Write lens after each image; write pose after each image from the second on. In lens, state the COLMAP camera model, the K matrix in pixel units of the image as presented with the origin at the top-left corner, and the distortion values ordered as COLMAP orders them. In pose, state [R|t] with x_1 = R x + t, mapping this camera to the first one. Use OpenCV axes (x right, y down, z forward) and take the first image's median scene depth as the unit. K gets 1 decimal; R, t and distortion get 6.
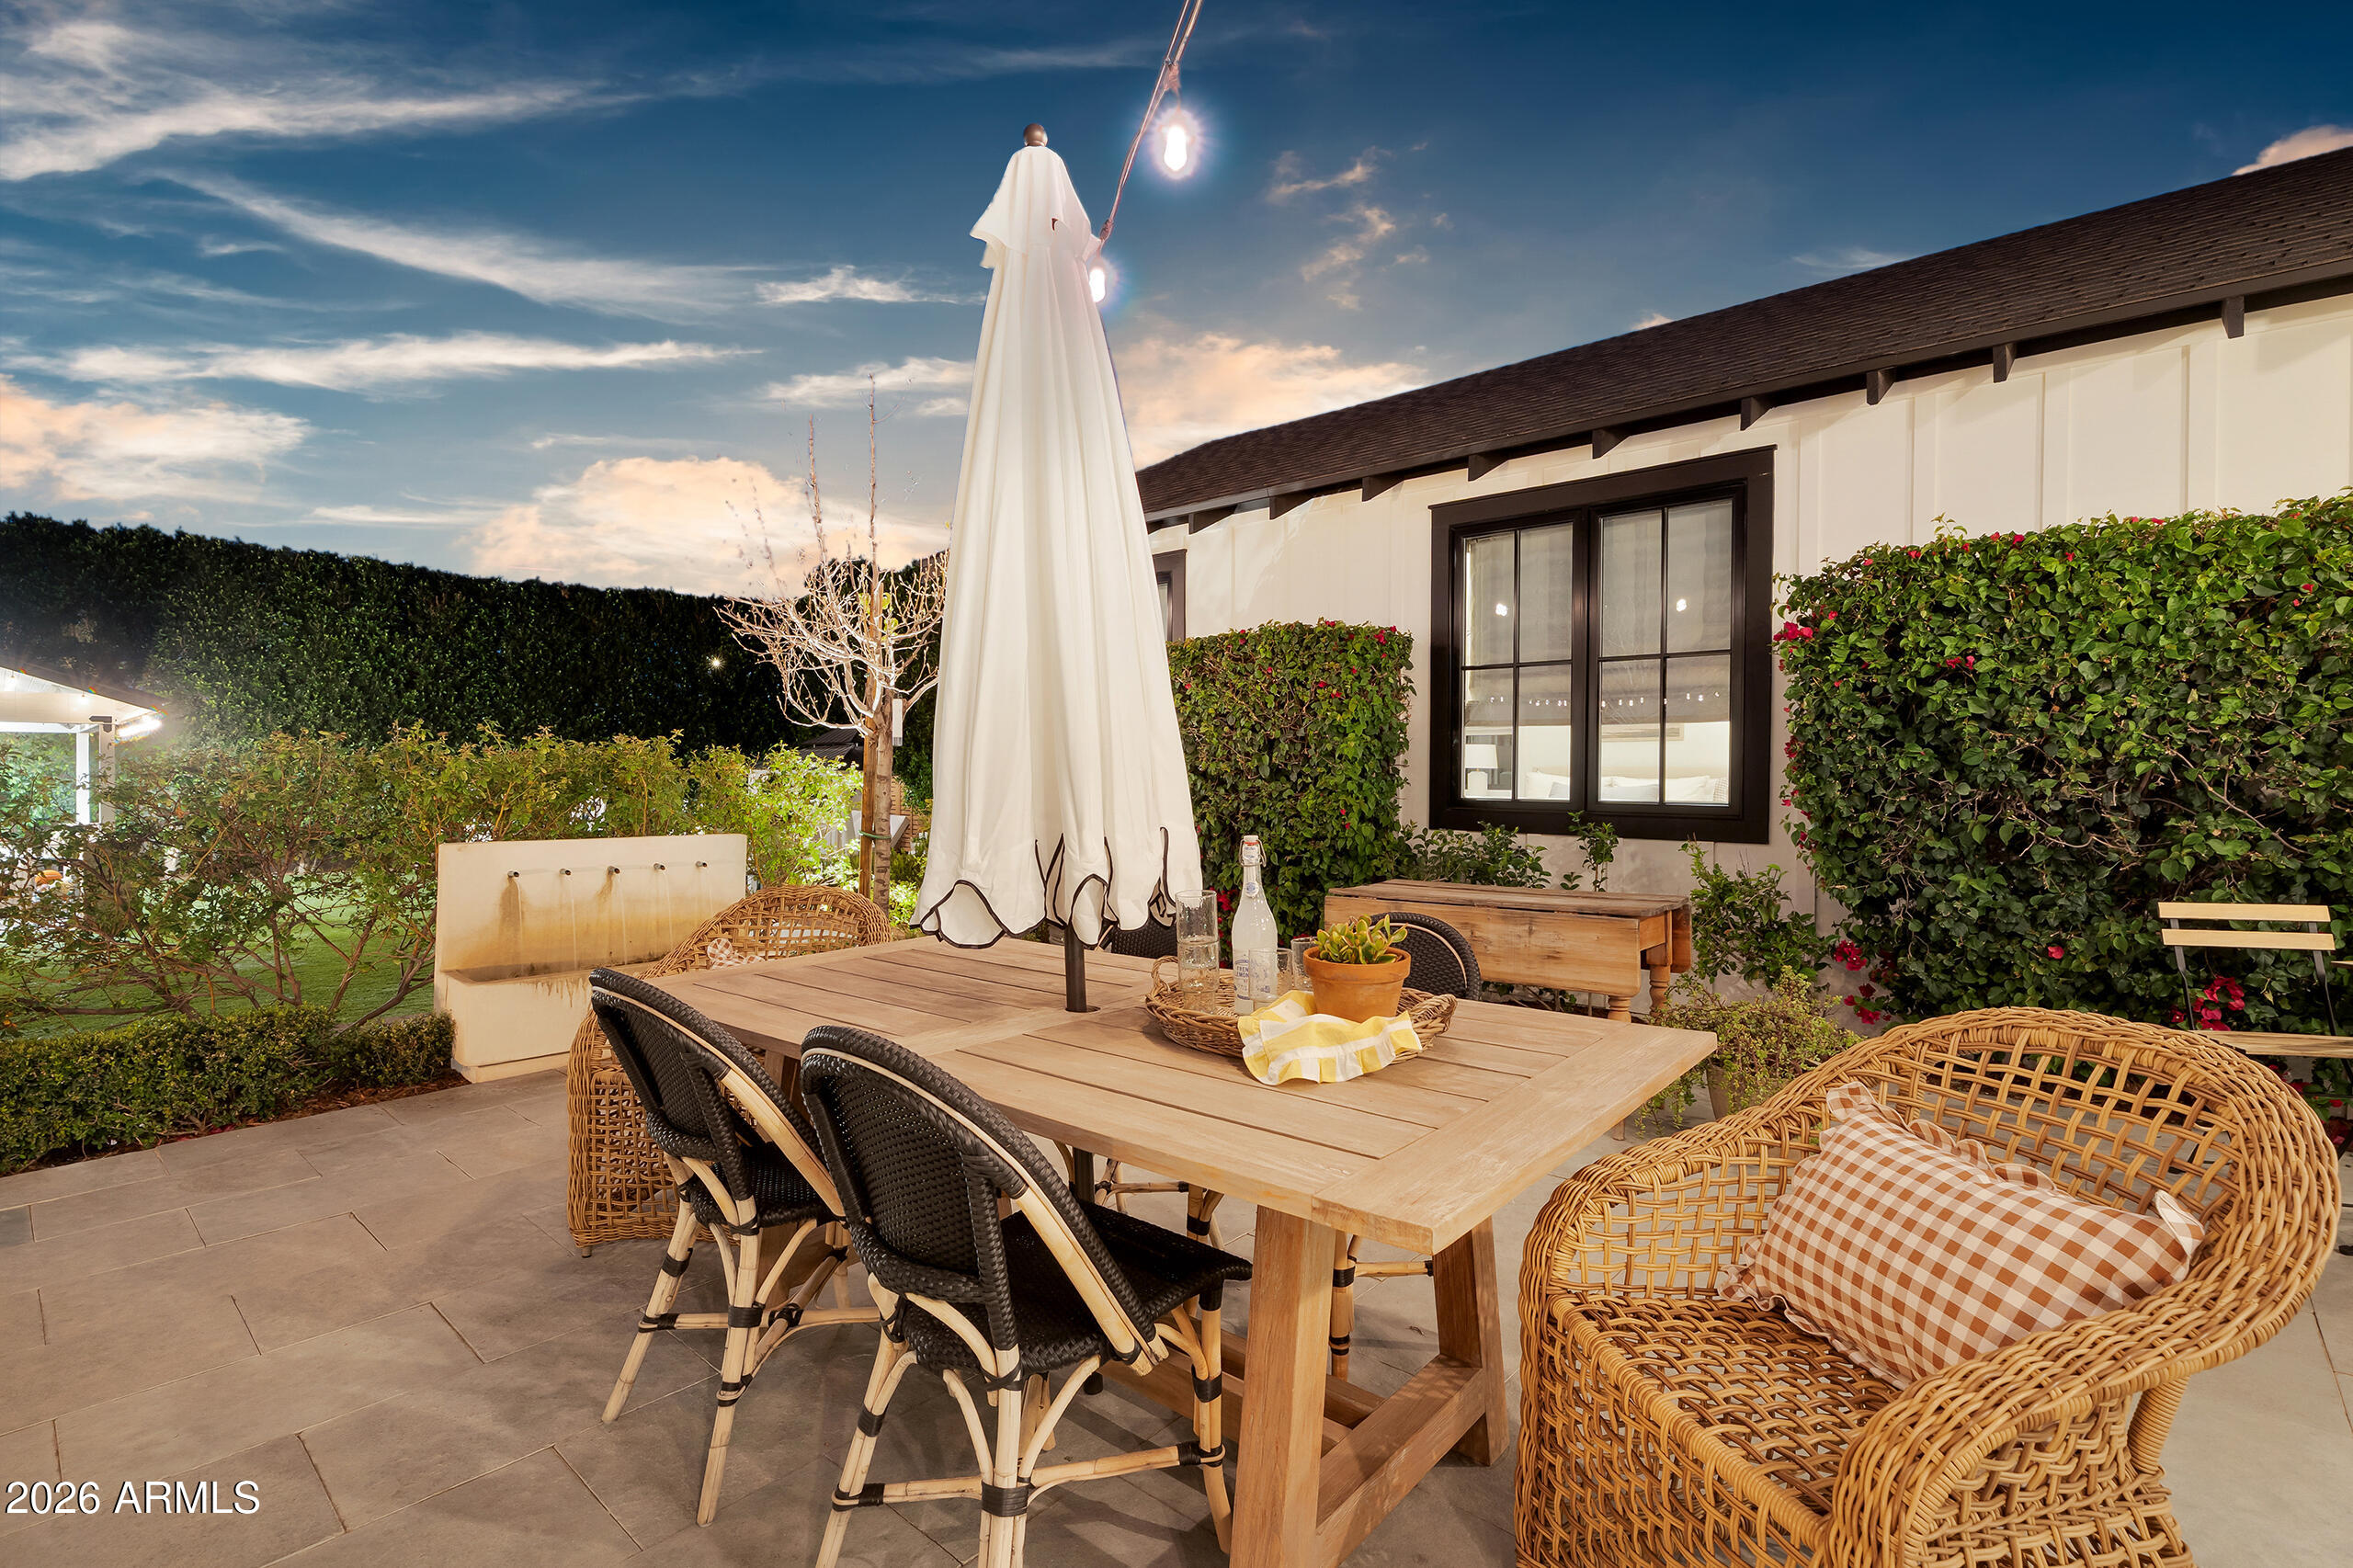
lens RADIAL K [[1063.1, 0, 1173.6], [0, 1063.1, 776.0], [0, 0, 1]] dist [0.007493, -0.001025]
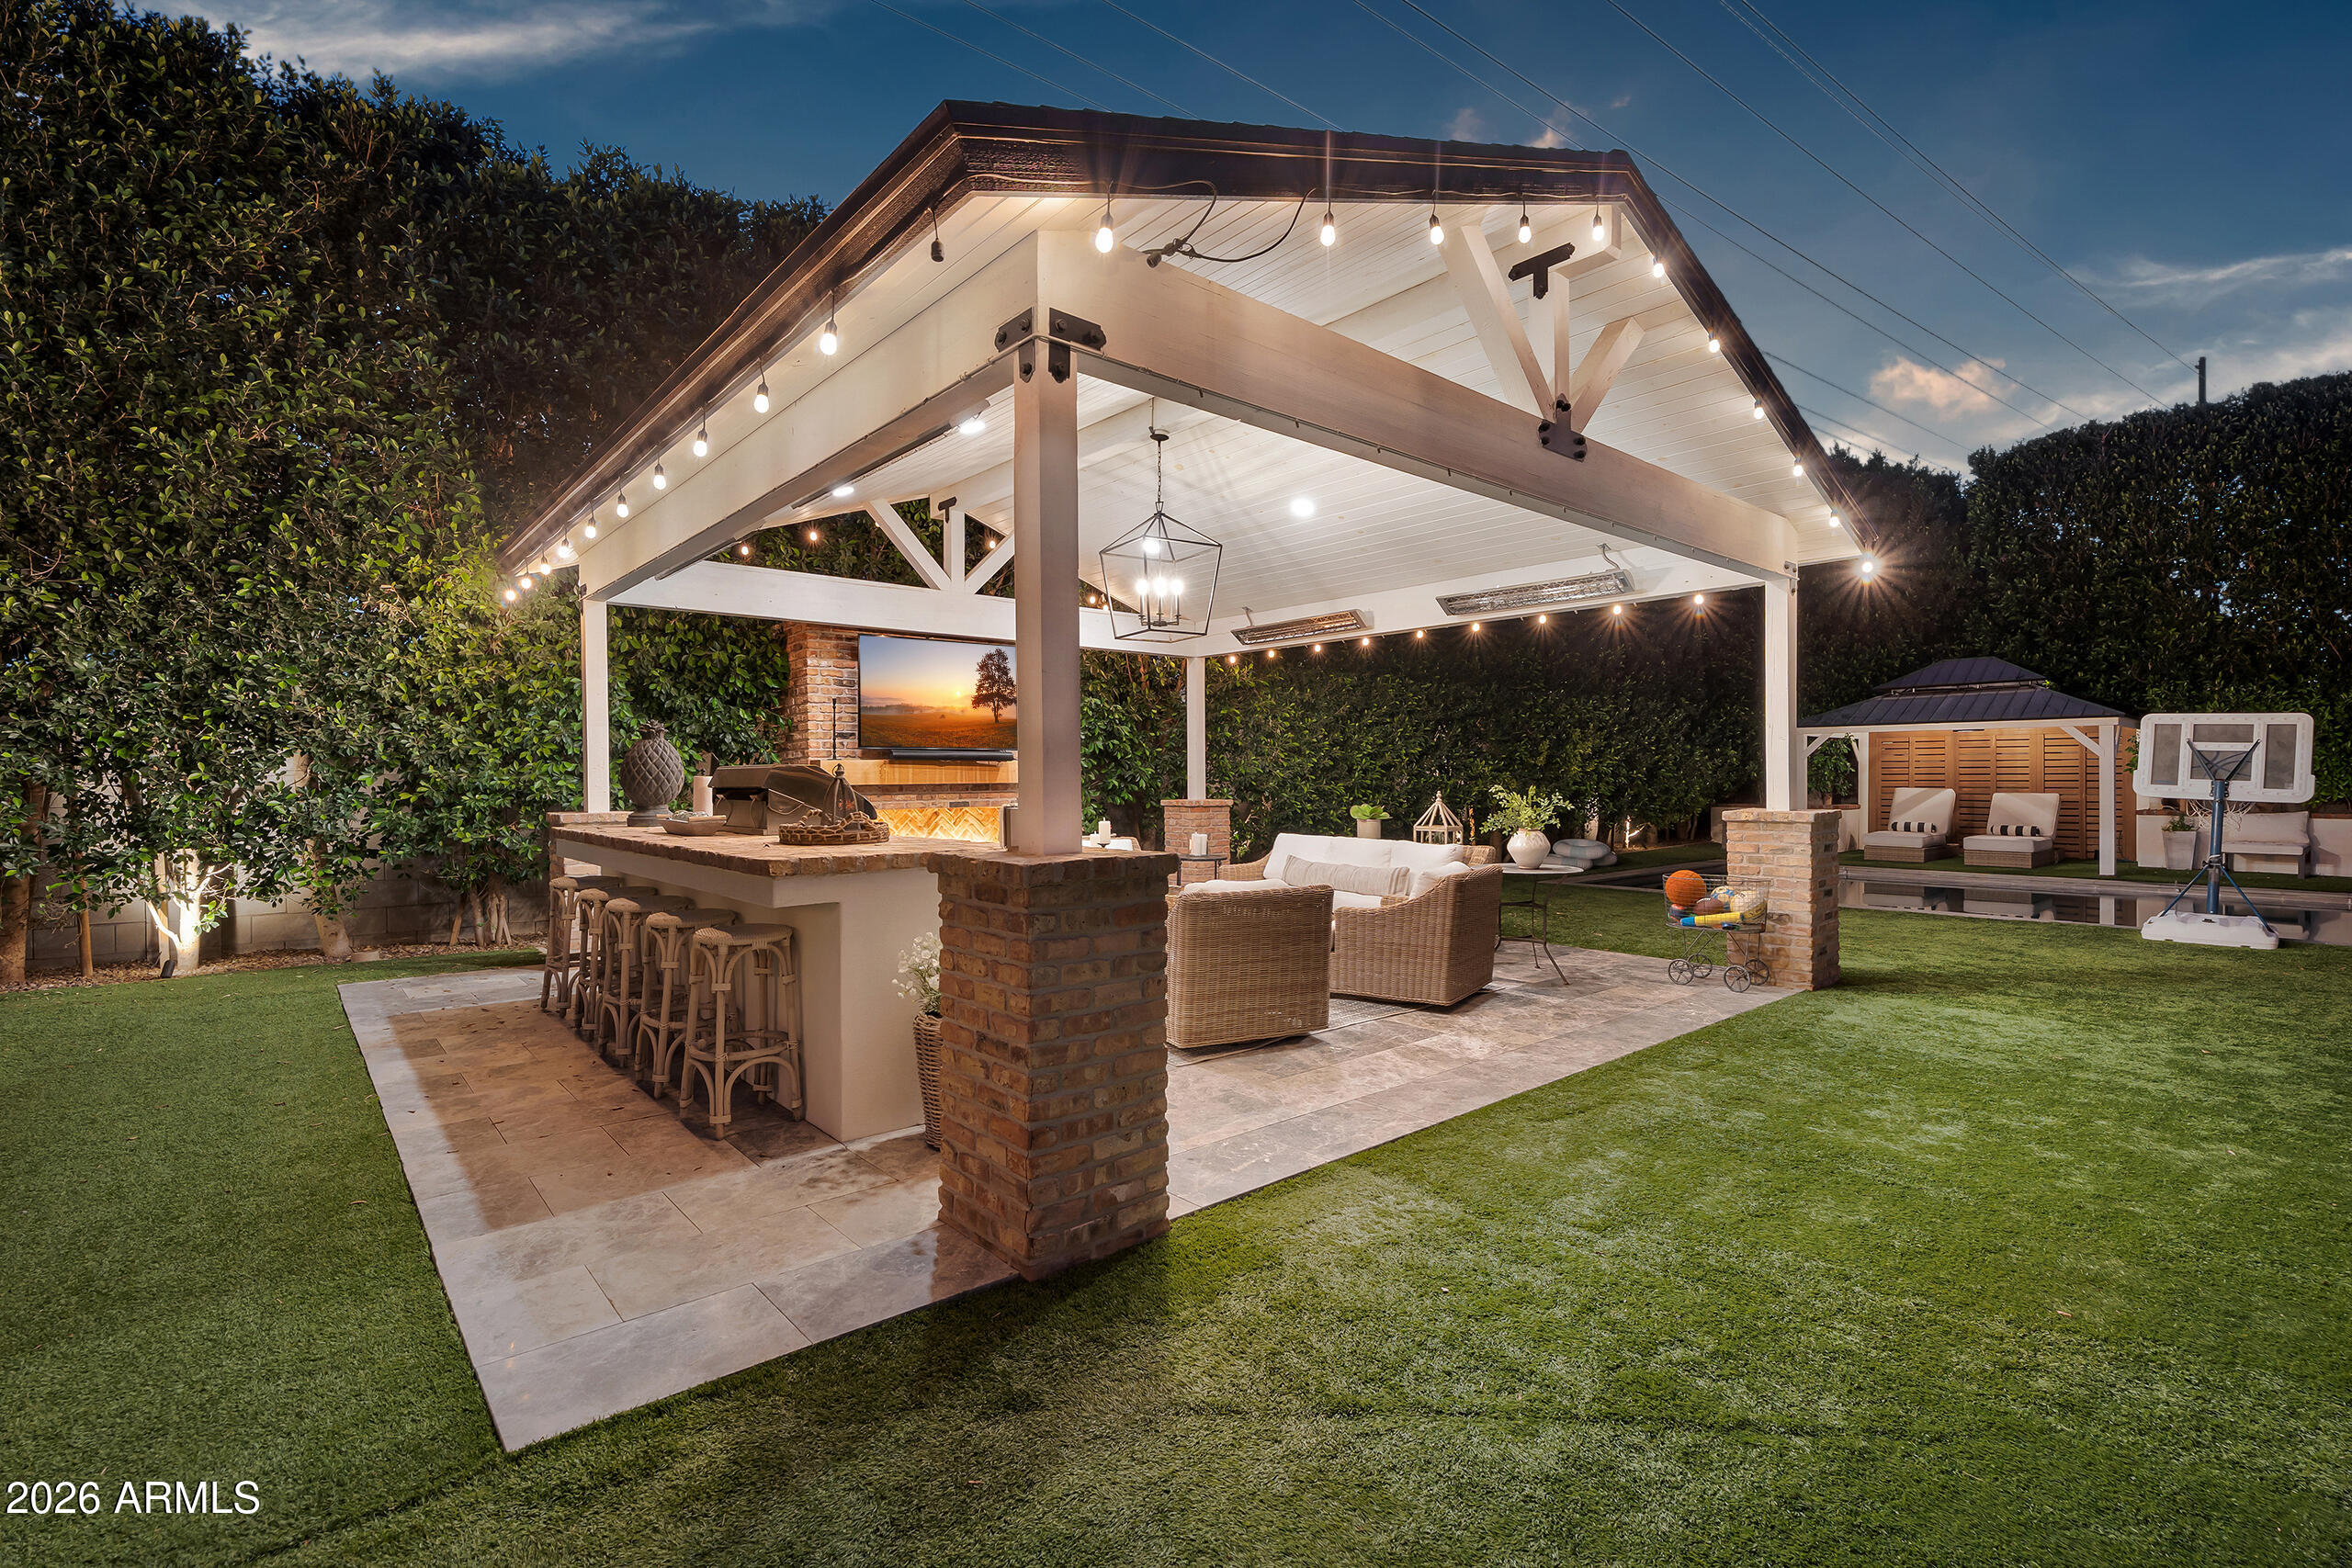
lens RADIAL K [[1062.6, 0, 1175.1], [0, 1062.6, 784.7], [0, 0, 1]] dist [0.007493, -0.001025]
pose [[0.992588, -0.008220, -0.121251, -0.878249], [0.008254, 0.999966, -0.000229, 0.032929], [0.121248, -0.000774, 0.992622, 0.331924]]
